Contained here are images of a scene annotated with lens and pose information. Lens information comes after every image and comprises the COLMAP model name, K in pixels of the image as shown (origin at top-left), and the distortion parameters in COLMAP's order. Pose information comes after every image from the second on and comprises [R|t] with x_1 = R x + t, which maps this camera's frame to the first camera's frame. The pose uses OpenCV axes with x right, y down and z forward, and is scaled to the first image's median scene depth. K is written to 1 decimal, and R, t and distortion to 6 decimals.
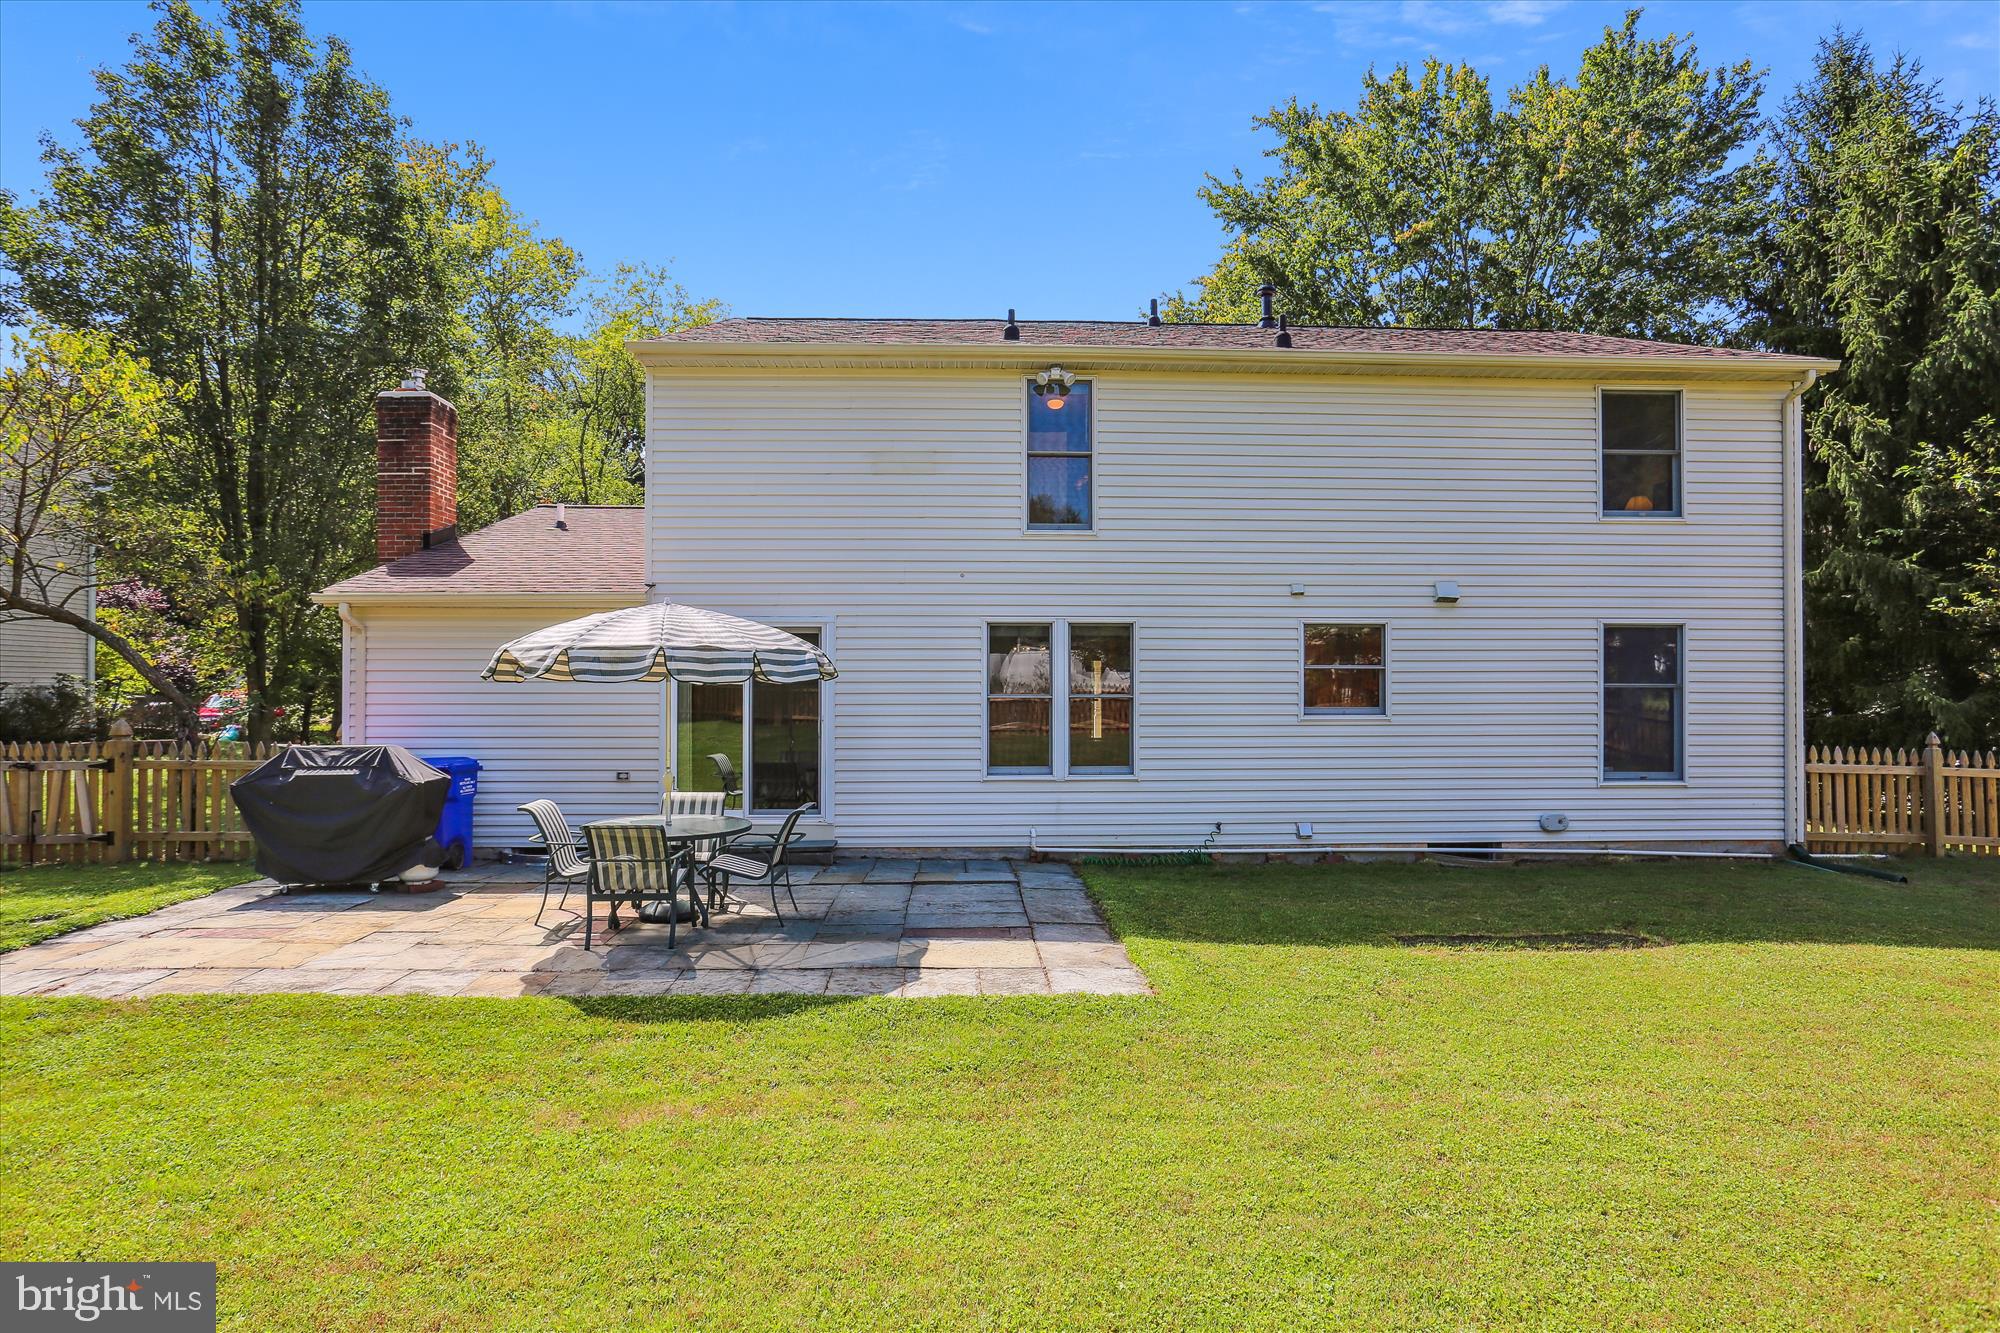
lens RADIAL K [[1066.1, 0, 988.2], [0, 1066.1, 667.9], [0, 0, 1]] dist [-0.038651, 0.000227]
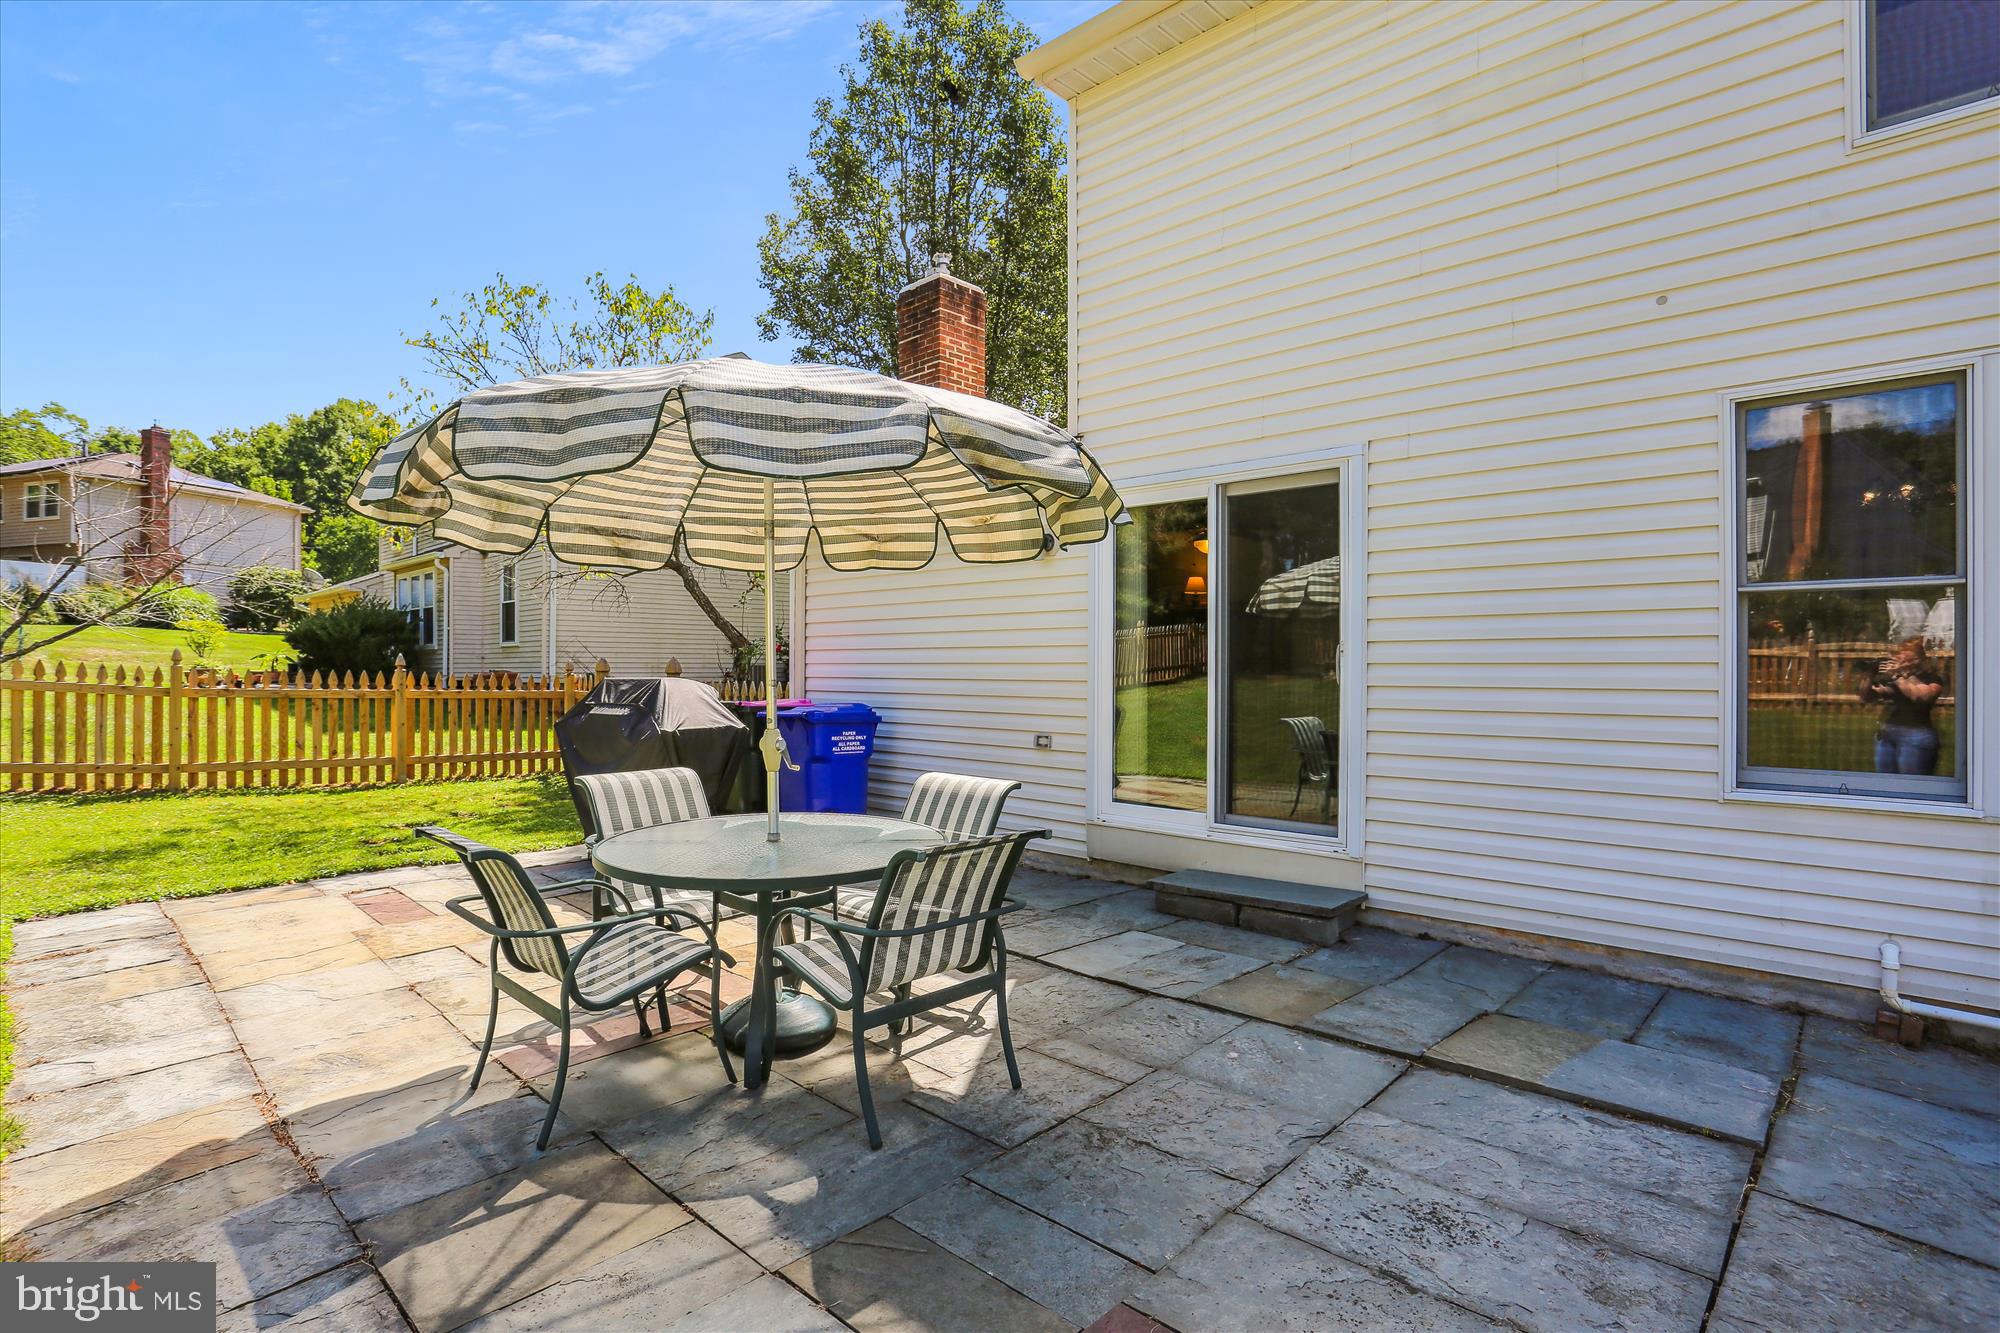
lens RADIAL K [[977.2, 0, 991.8], [0, 977.2, 660.4], [0, 0, 1]] dist [-0.069939, 0.026113]
pose [[0.695408, -0.002527, -0.718611, 0.073813], [0.011960, 0.999896, 0.008057, 0.060099], [0.718516, -0.014197, 0.695366, 0.710922]]
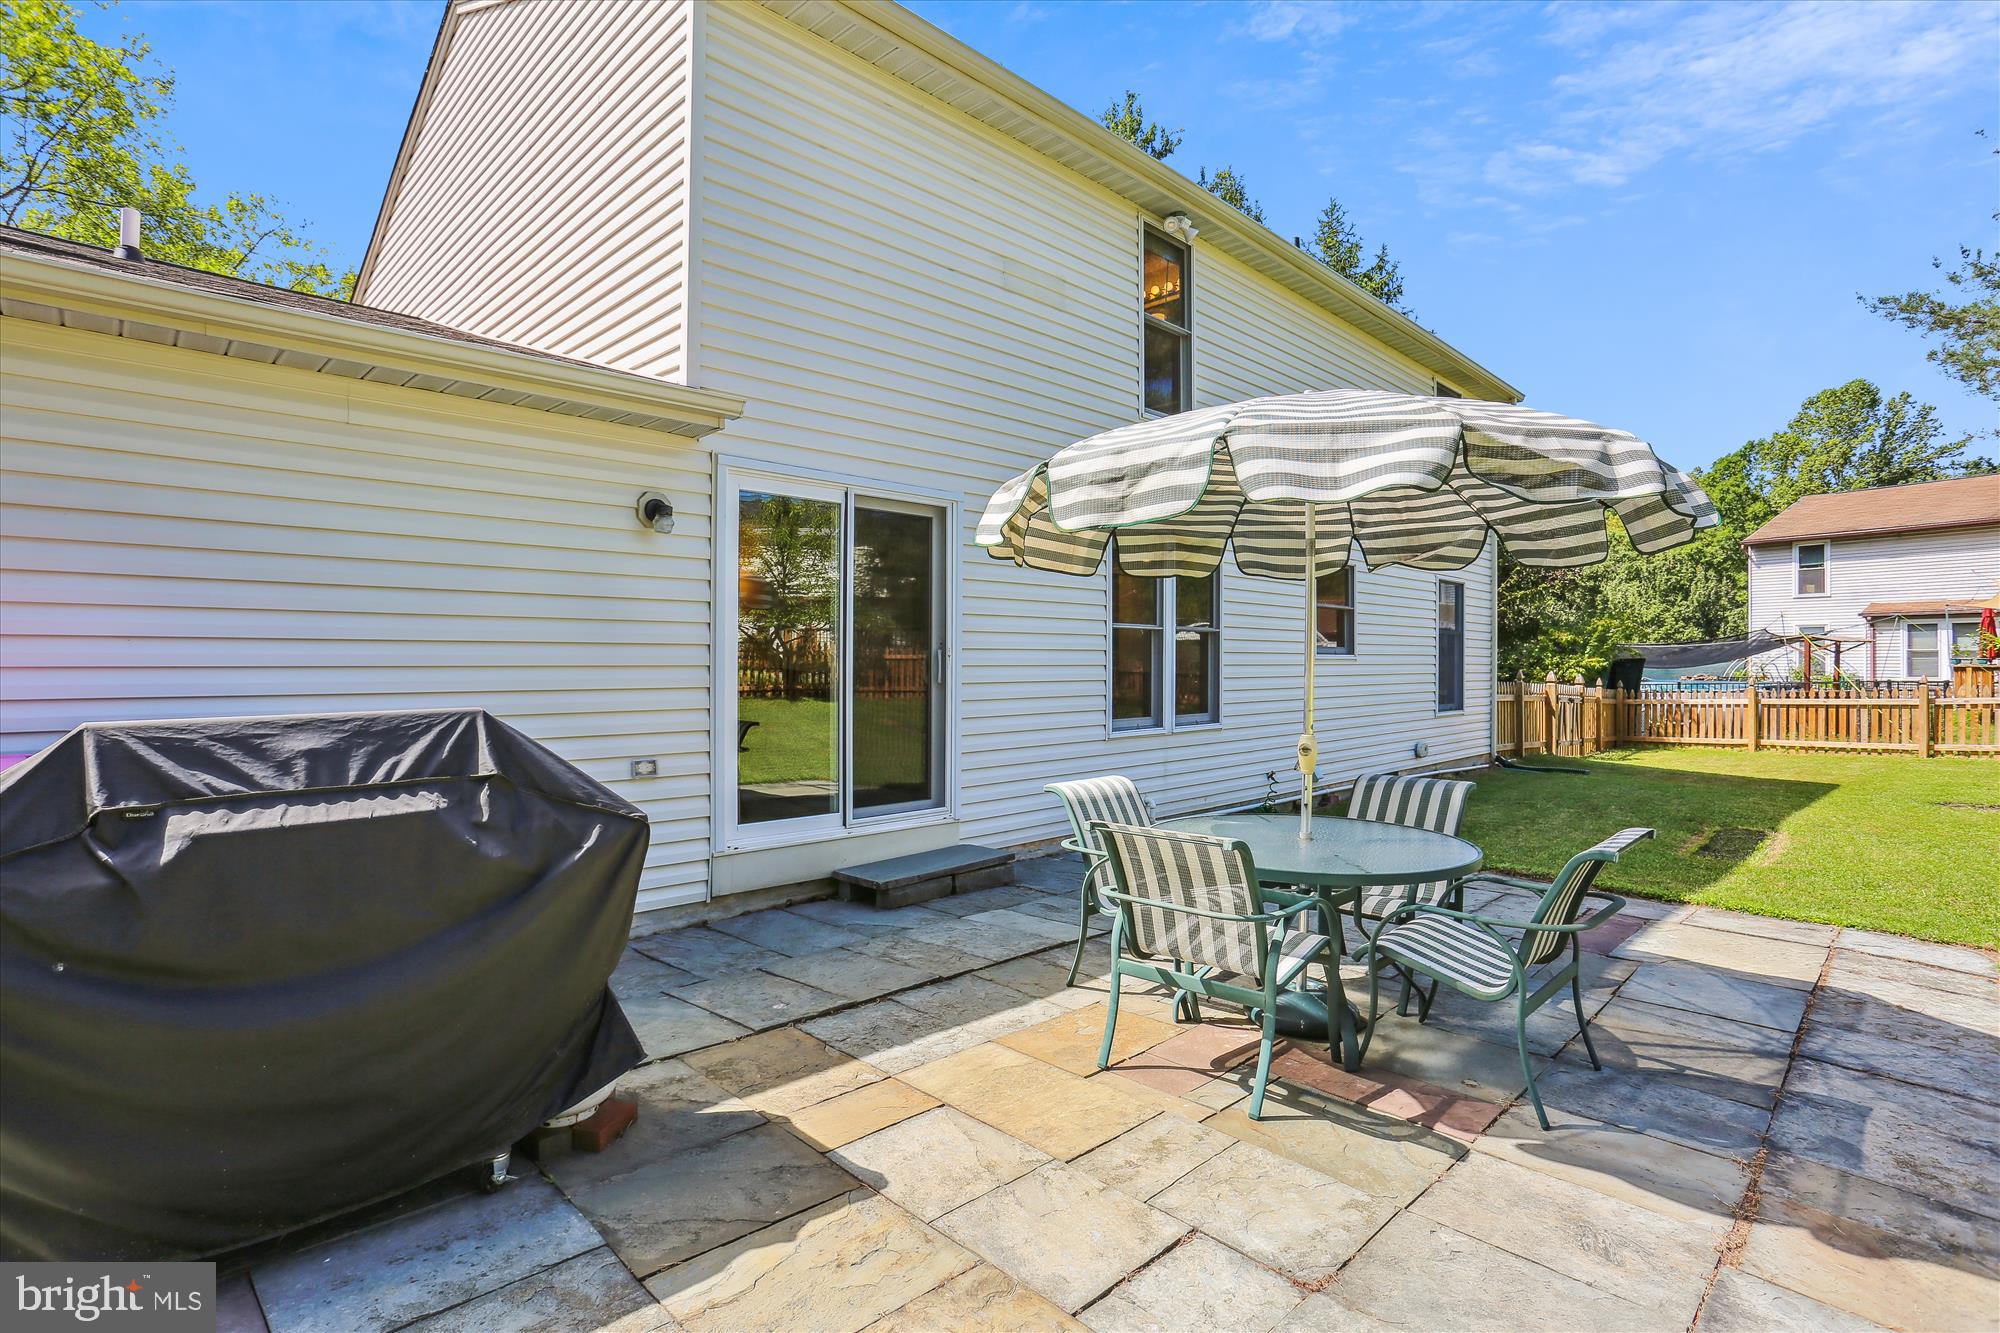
lens RADIAL K [[977.2, 0, 991.8], [0, 977.2, 660.4], [0, 0, 1]] dist [-0.069939, 0.026113]
pose [[0.737333, 0.001531, 0.675527, -0.669769], [-0.014214, 0.999811, 0.013248, 0.055072], [-0.675380, -0.019370, 0.737216, 0.706674]]
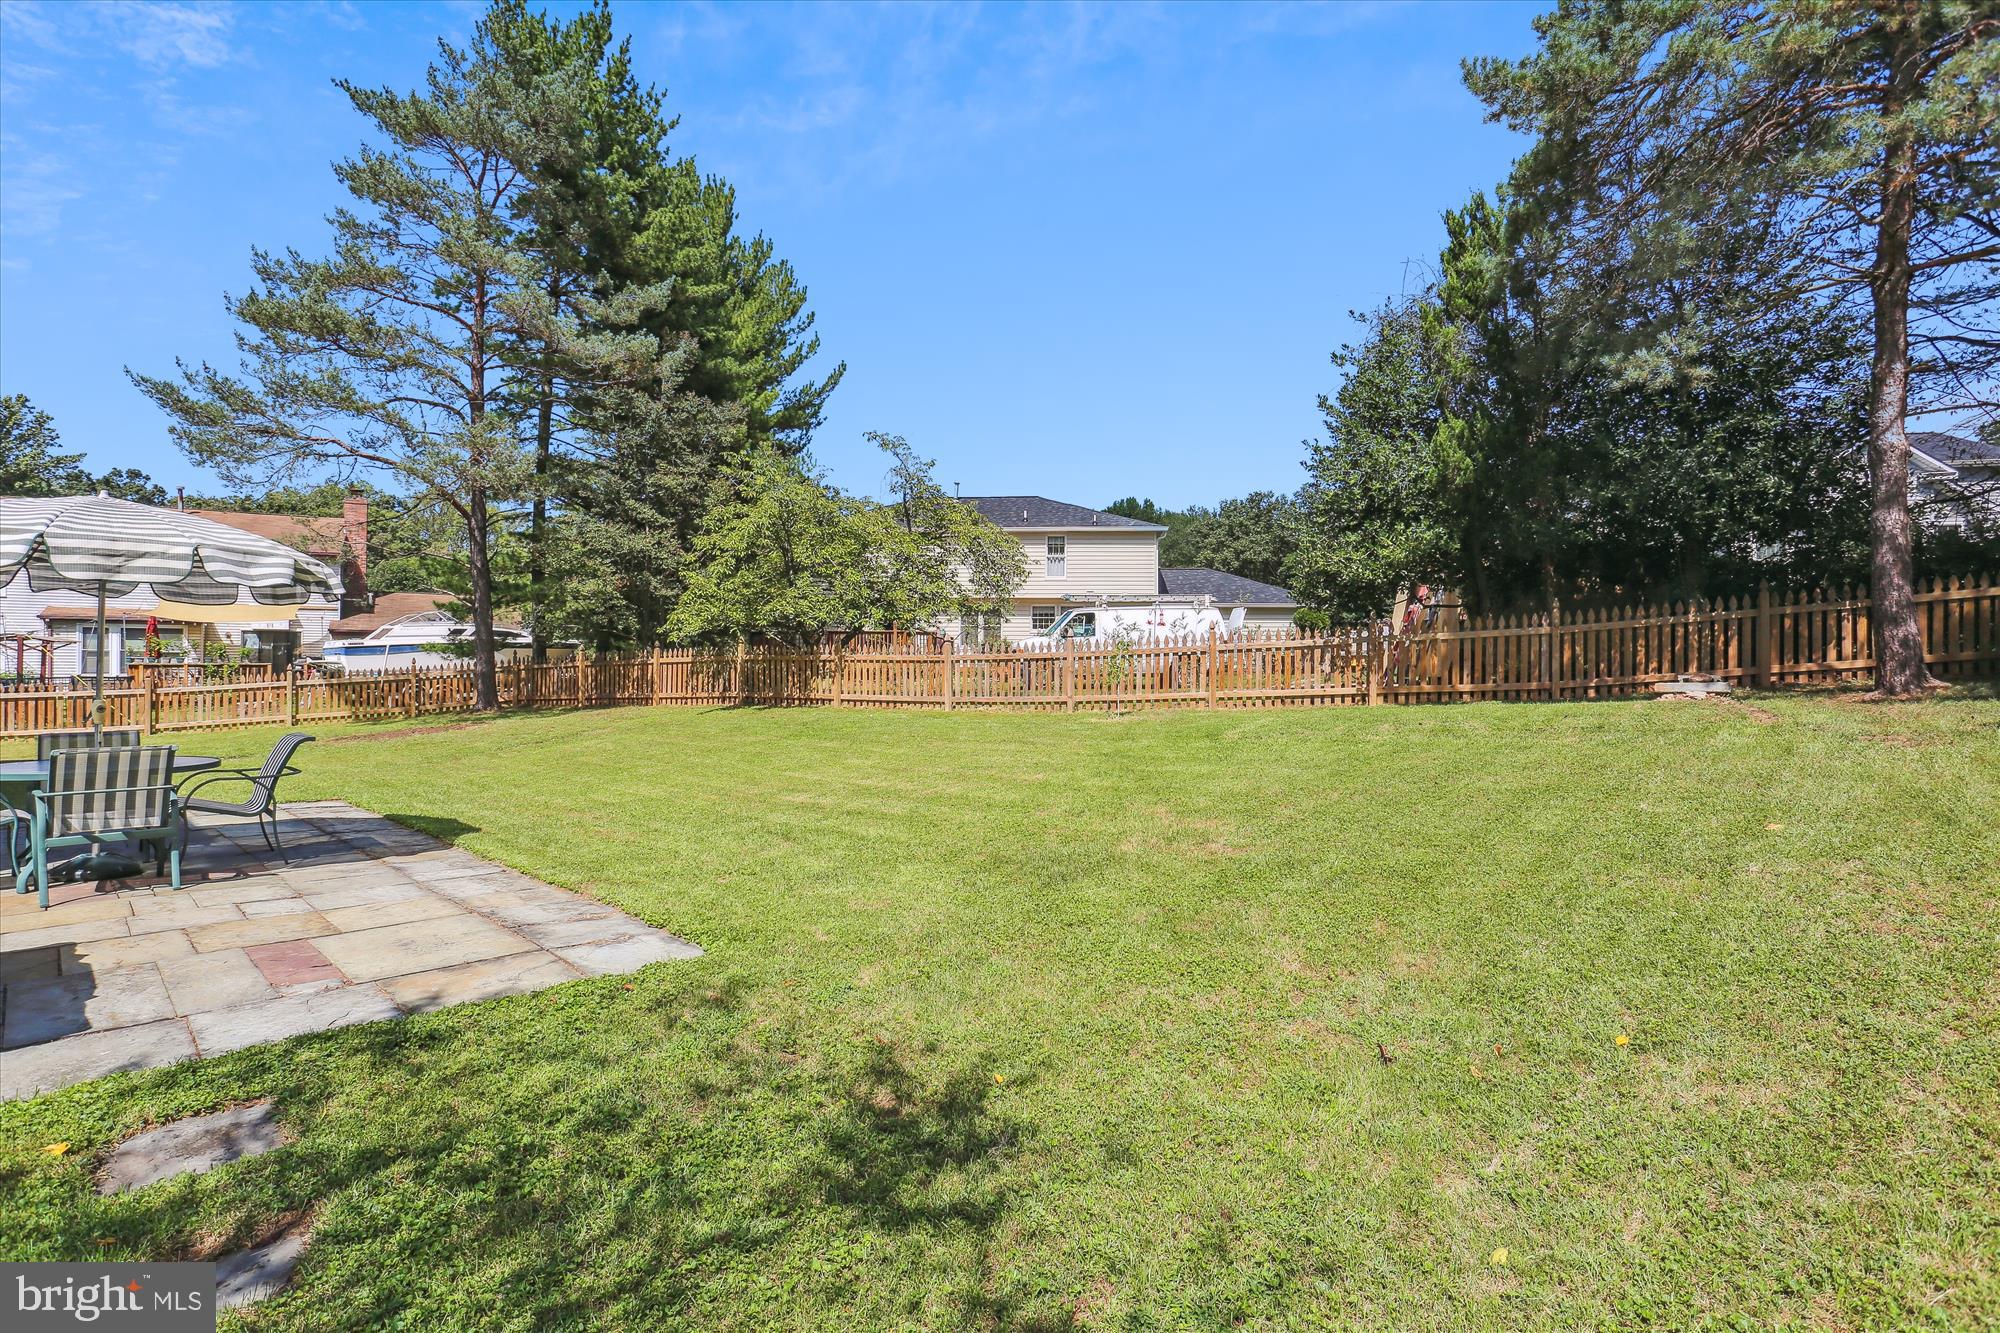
lens RADIAL K [[979.2, 0, 983.4], [0, 979.2, 672.0], [0, 0, 1]] dist [-0.071278, 0.025426]
pose [[-0.695580, -0.008208, 0.718401, -1.266991], [-0.023847, 0.999648, -0.011668, 0.063908], [-0.718052, -0.025248, -0.695531, 0.968183]]
